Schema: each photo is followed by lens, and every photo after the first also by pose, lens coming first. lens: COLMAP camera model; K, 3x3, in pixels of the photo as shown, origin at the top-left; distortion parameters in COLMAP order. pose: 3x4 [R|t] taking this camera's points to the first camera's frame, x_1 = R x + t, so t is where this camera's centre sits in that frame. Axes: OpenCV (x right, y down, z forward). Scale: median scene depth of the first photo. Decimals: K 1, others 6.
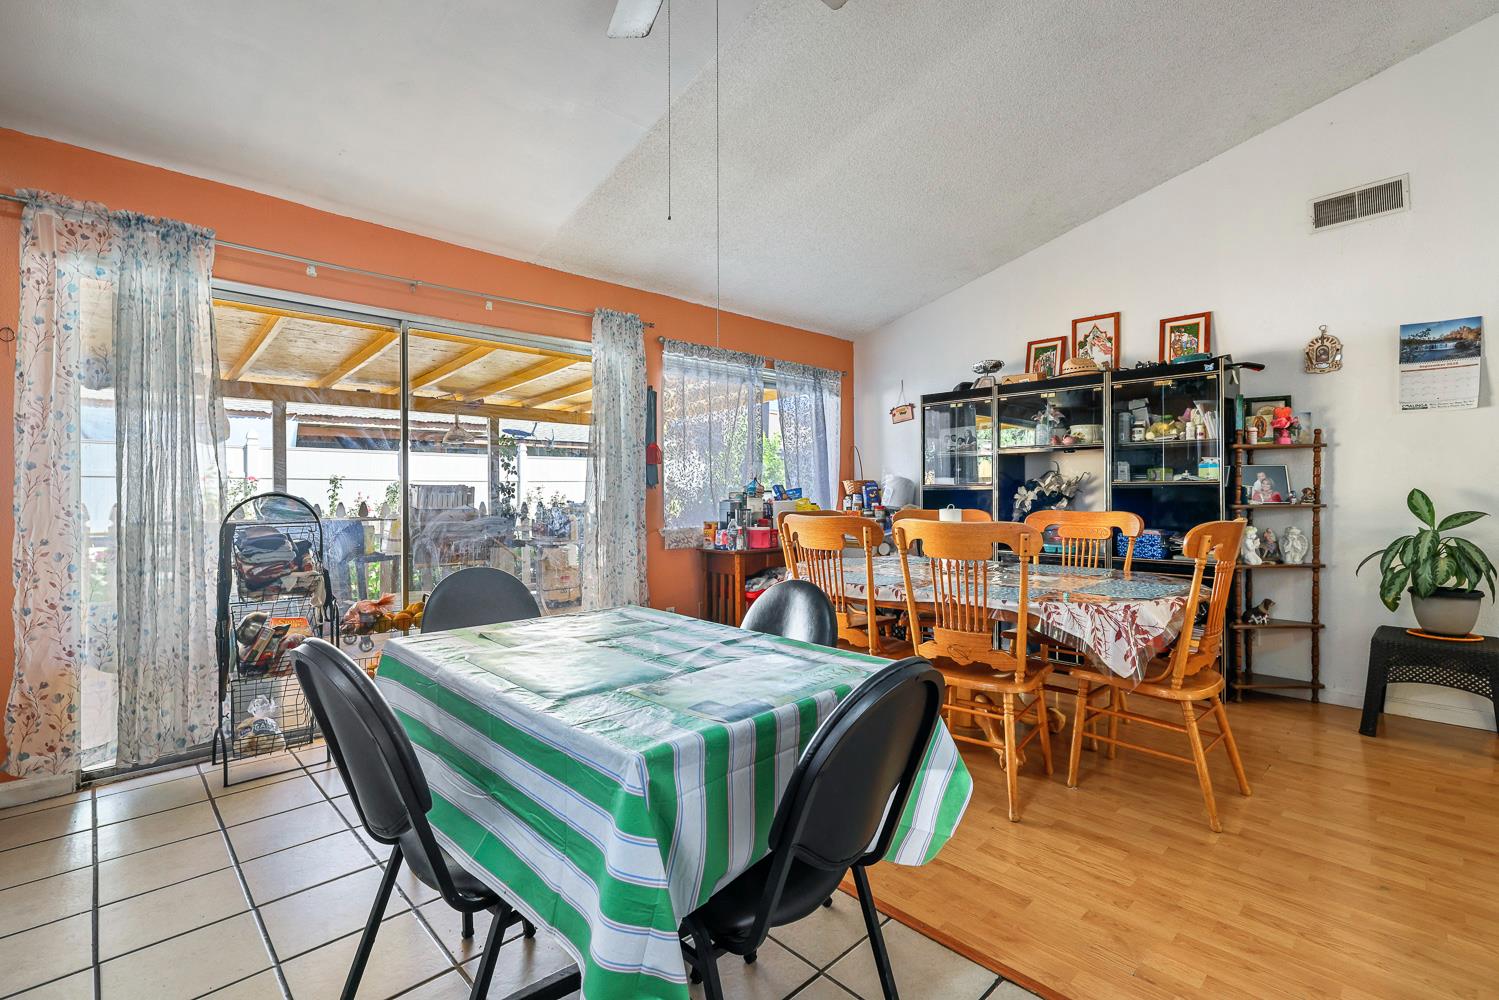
lens RADIAL K [[674.8, 0, 750.8], [0, 674.8, 494.0], [0, 0, 1]] dist [-0.000599, -0.000249]
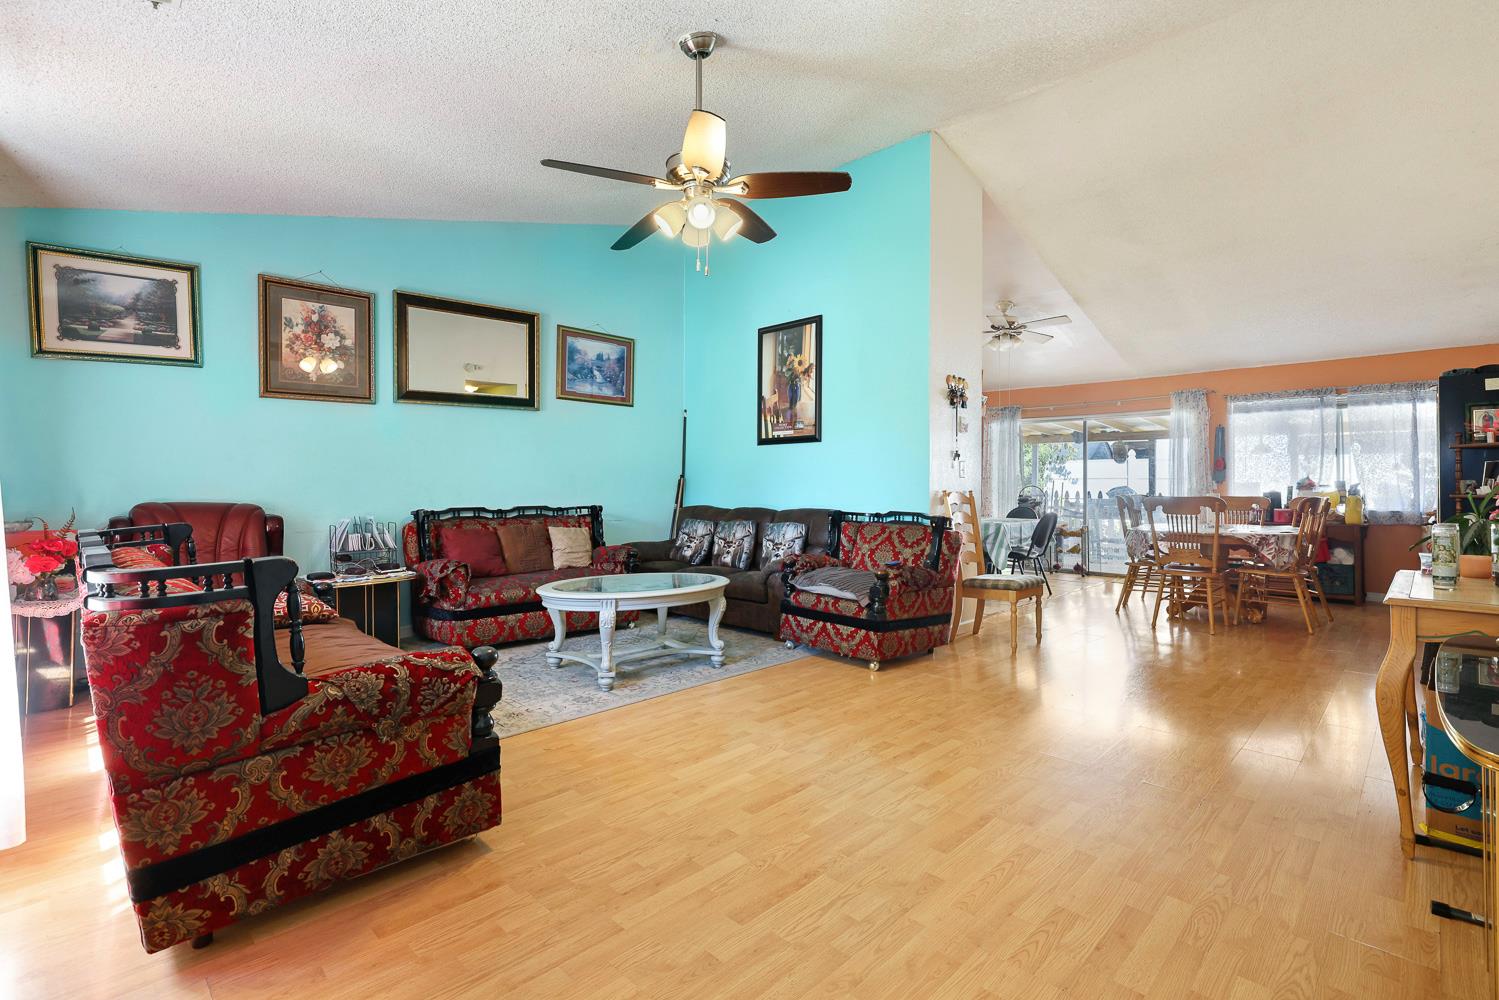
lens RADIAL K [[689.8, 0, 758.2], [0, 689.8, 479.1], [0, 0, 1]] dist [0.001764, 0.000279]
pose [[0.033275, -0.011143, -0.999384, 1.904550], [-0.009375, 0.999890, -0.011461, 0.014063], [0.999402, 0.009750, 0.033167, -0.294029]]
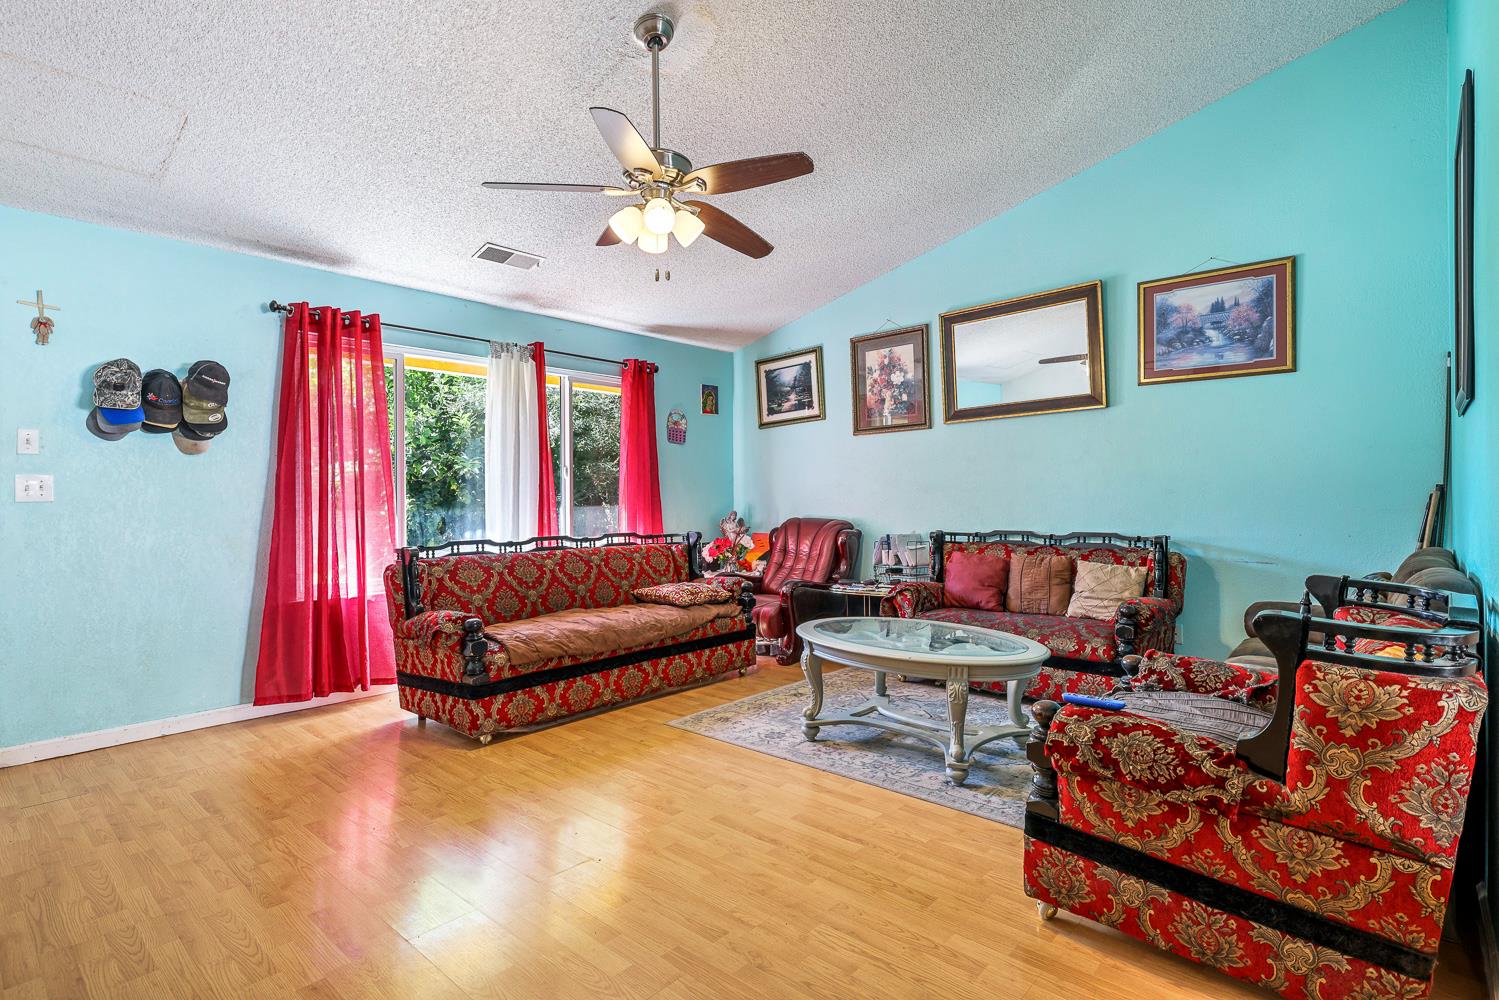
lens RADIAL K [[744.9, 0, 748.1], [0, 744.9, 494.0], [0, 0, 1]] dist [-0.001652, 0.000256]
pose [[-0.996584, 0.005814, -0.082382, 1.053642], [0.005630, 0.999981, 0.002474, -0.011273], [0.082395, 0.002002, -0.996598, 0.476952]]
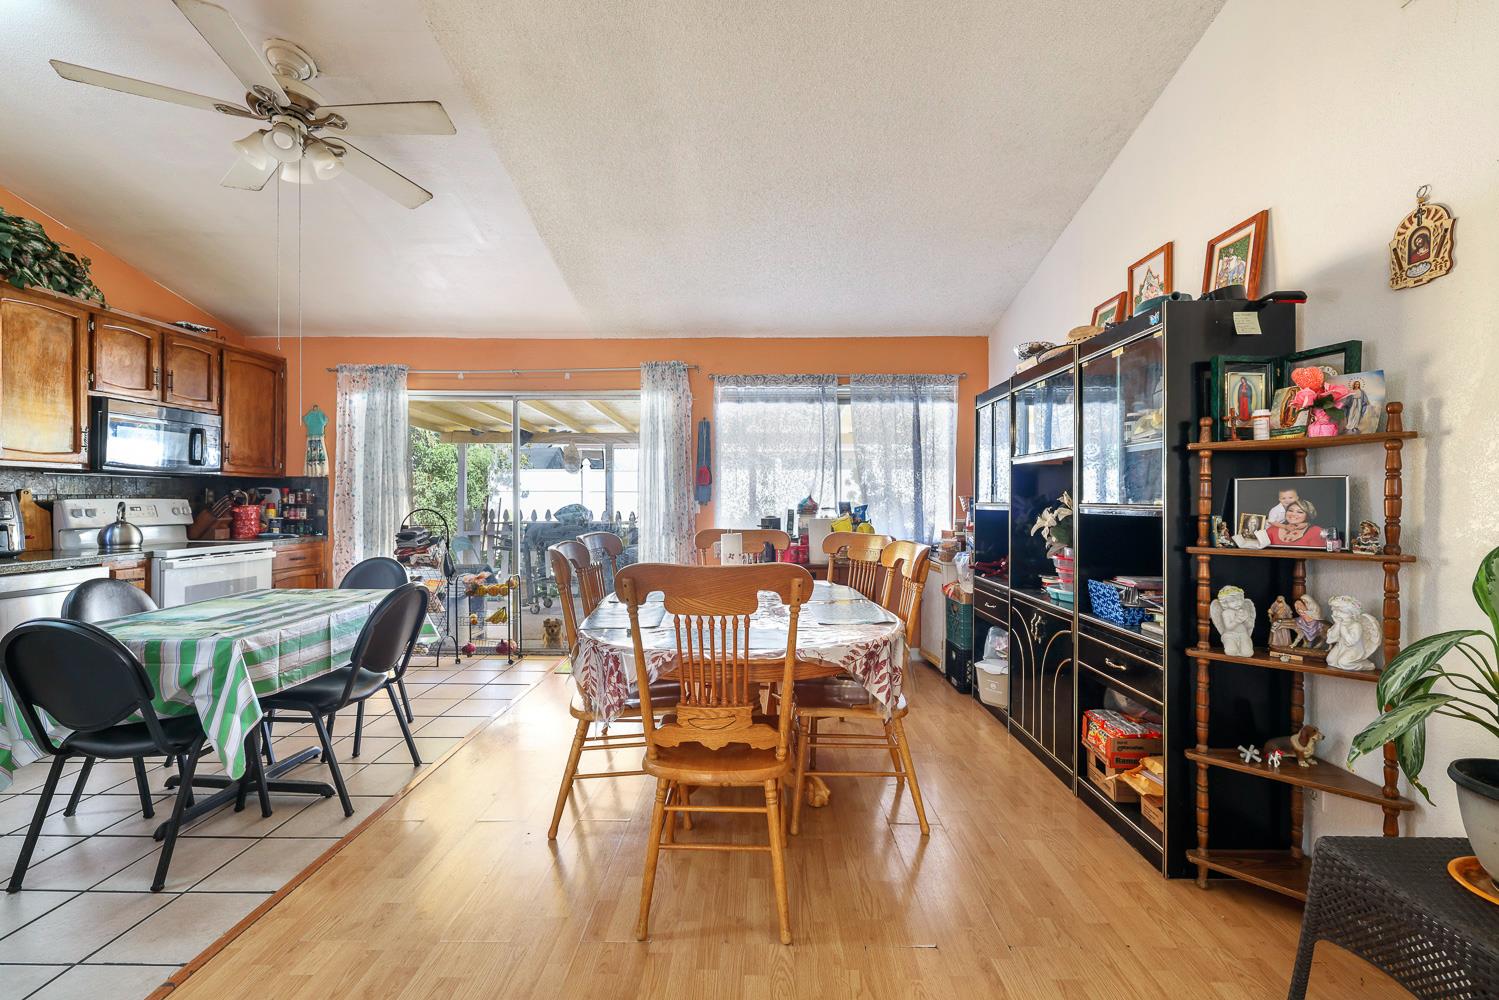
lens RADIAL K [[630.1, 0, 753.5], [0, 630.1, 500.8], [0, 0, 1]] dist [-0.000995, 0.000179]
pose [[0.708977, 0.005683, -0.705209, 0.823135], [-0.004549, 0.999984, 0.003485, -0.023906], [0.705217, 0.000737, 0.708991, 0.340114]]
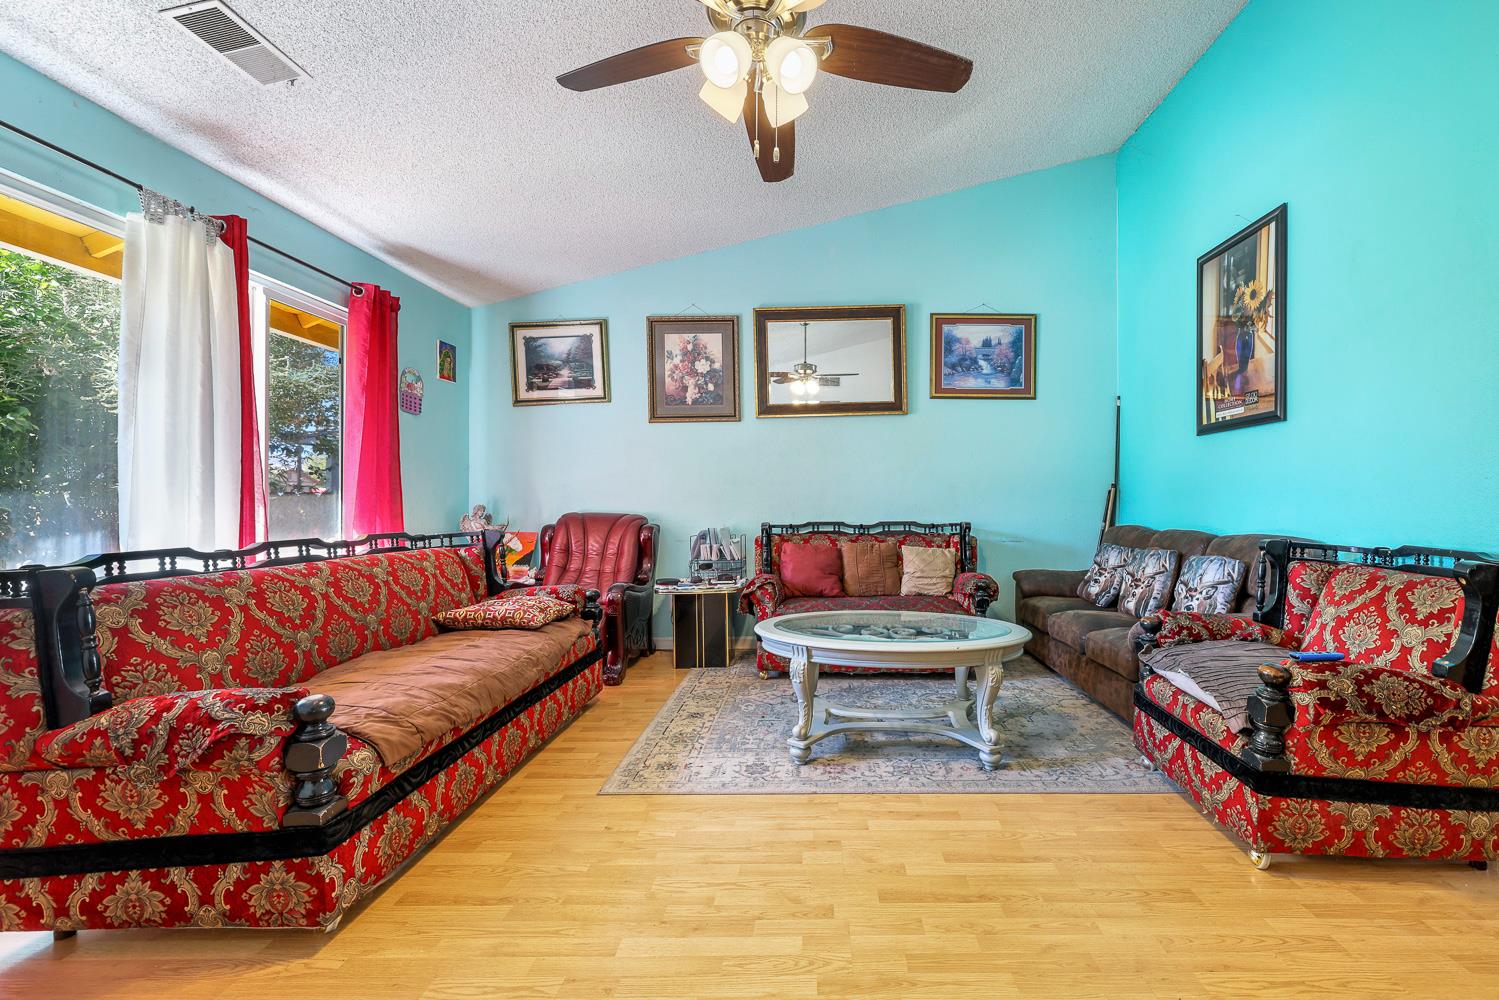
lens RADIAL K [[660.7, 0, 822.2], [0, 660.7, 496.0], [0, 0, 1]] dist [-0.000265, 0.000338]
pose [[-0.683283, -0.006754, -0.730123, 1.416470], [-0.006094, 0.999975, -0.003547, 0.016250], [0.730128, 0.002026, -0.683307, 0.040695]]
